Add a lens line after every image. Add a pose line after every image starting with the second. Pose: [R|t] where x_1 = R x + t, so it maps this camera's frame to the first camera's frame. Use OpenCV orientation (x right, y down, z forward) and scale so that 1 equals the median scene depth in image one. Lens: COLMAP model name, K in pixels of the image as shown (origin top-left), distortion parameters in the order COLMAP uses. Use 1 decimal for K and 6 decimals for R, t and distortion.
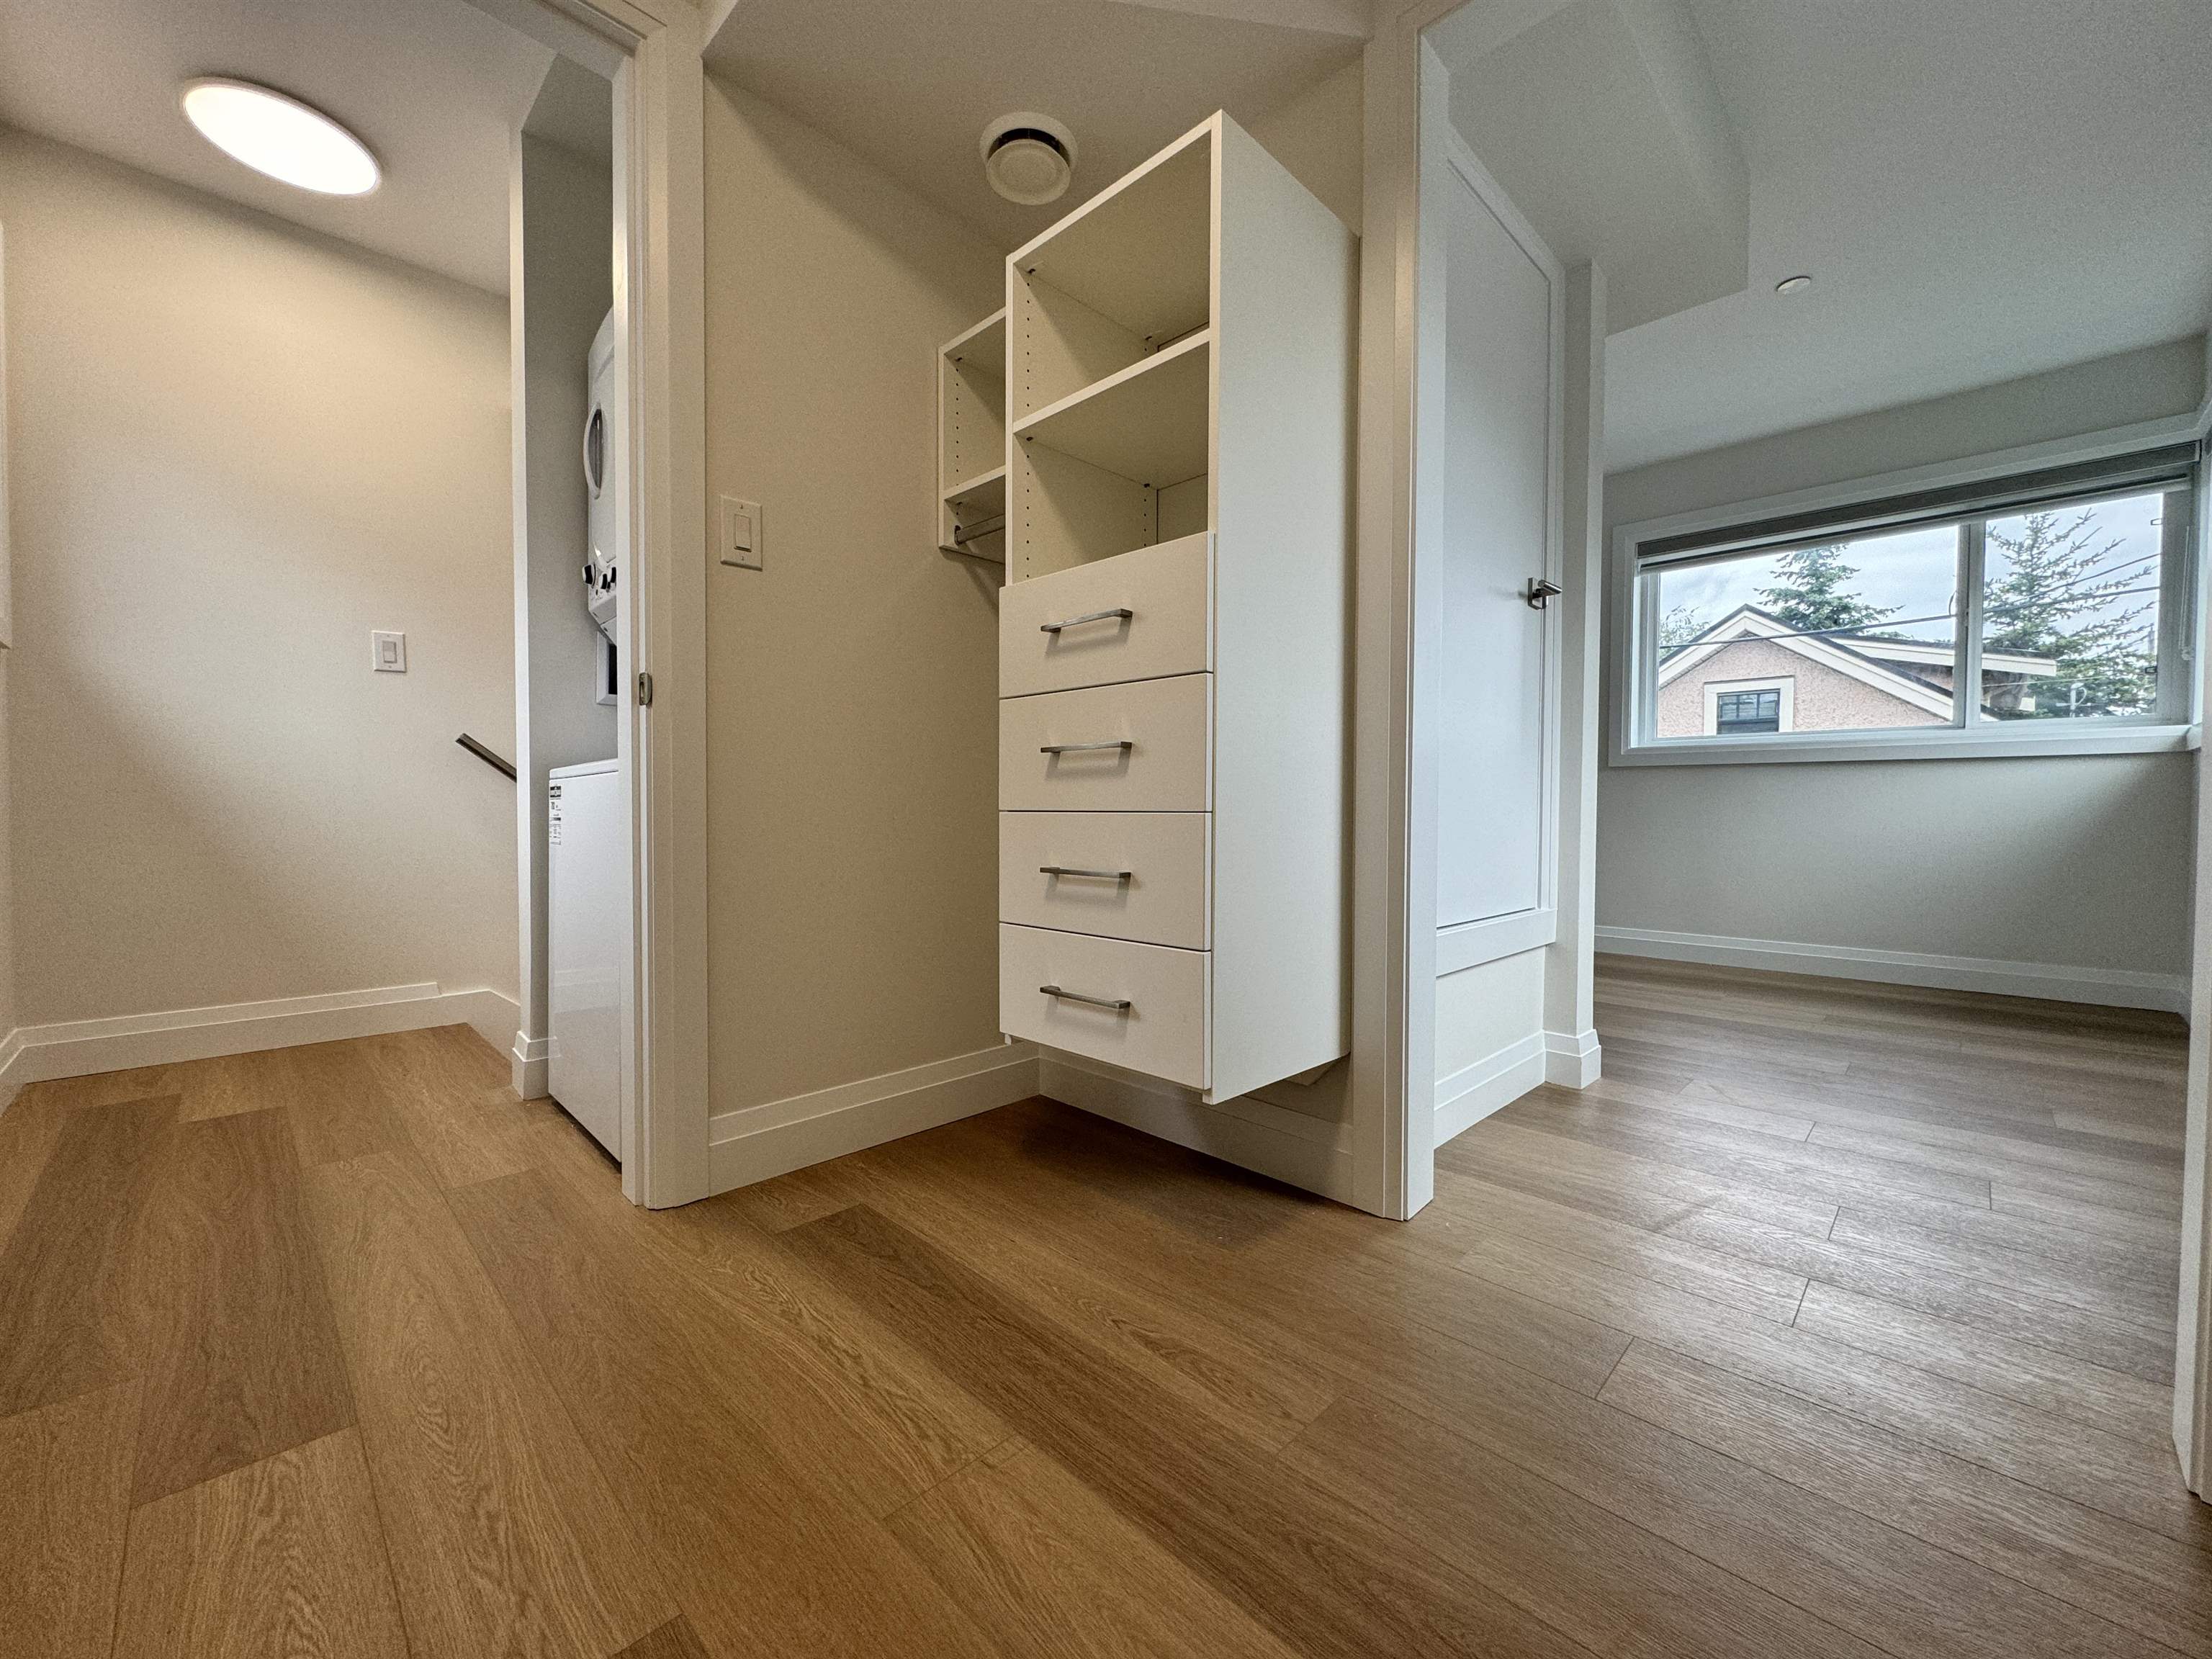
lens RADIAL K [[882.6, 0, 1103.3], [0, 882.6, 829.5], [0, 0, 1]] dist [-0.002435, 0.000391]
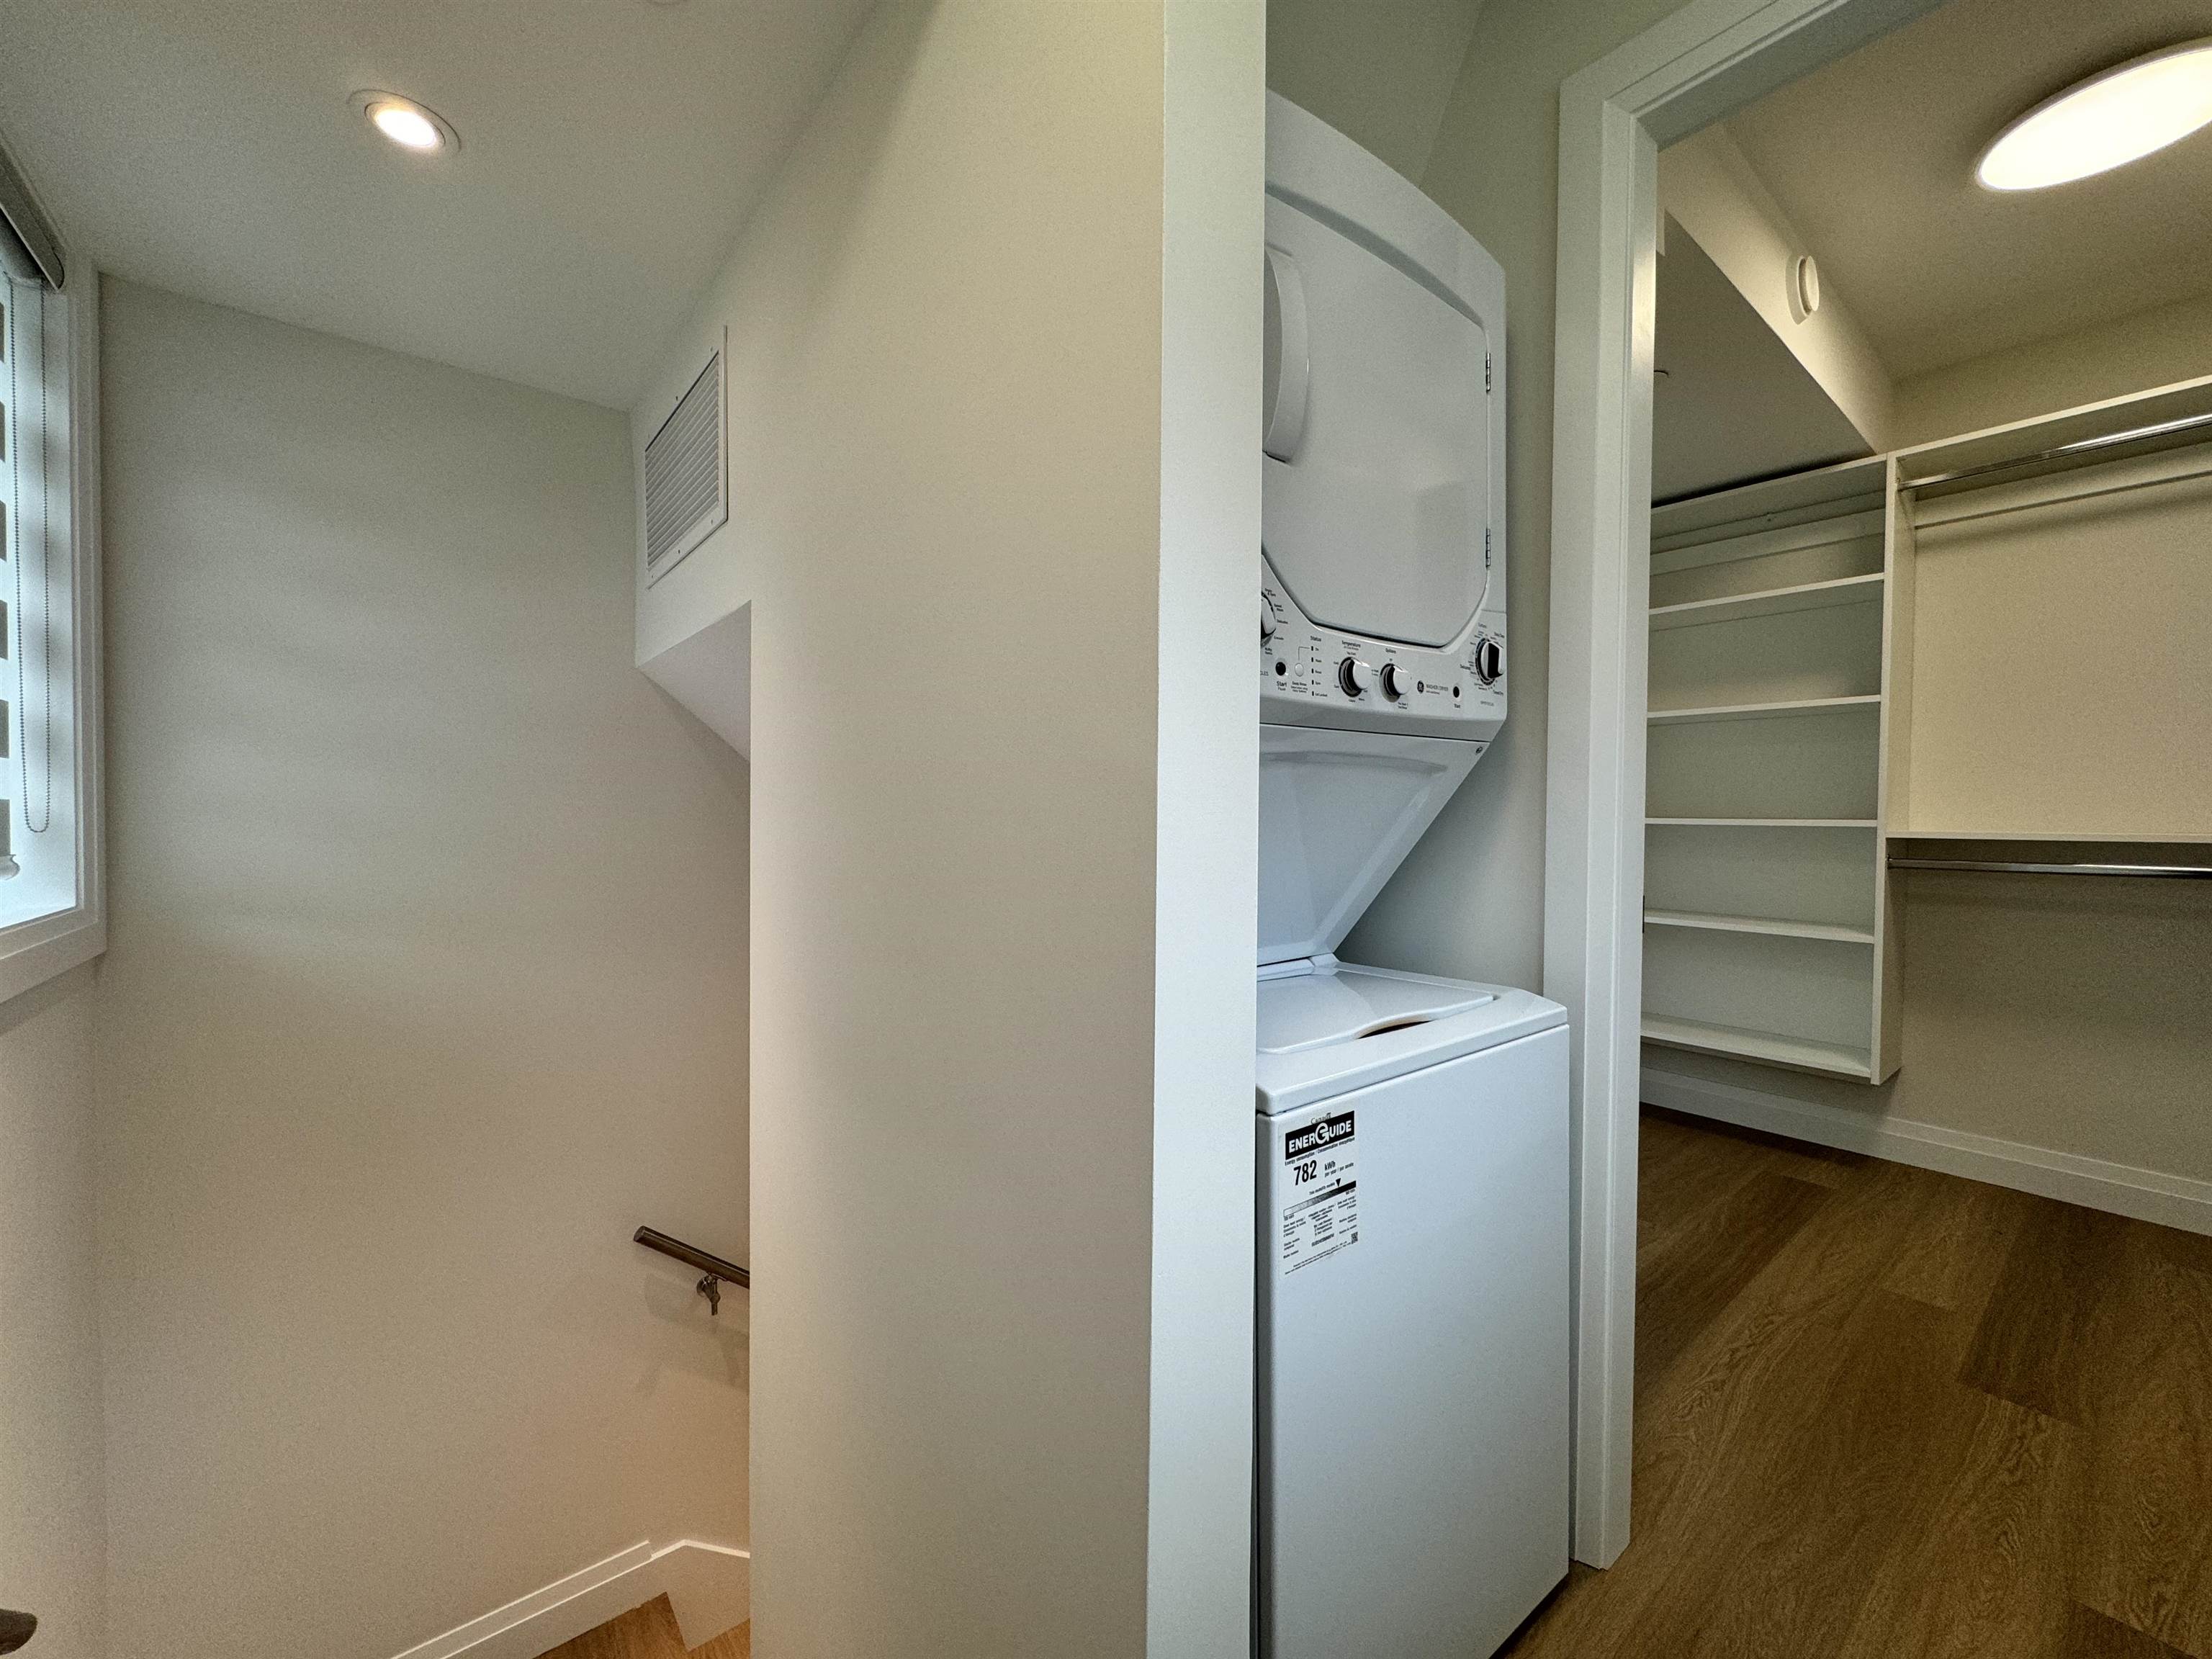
lens RADIAL K [[882.6, 0, 1103.3], [0, 882.6, 829.5], [0, 0, 1]] dist [-0.002435, 0.000391]
pose [[0.109676, -0.027006, 0.993600, -2.414431], [0.020862, 0.999473, 0.024863, -0.468726], [-0.993748, 0.018001, 0.110181, 2.420552]]
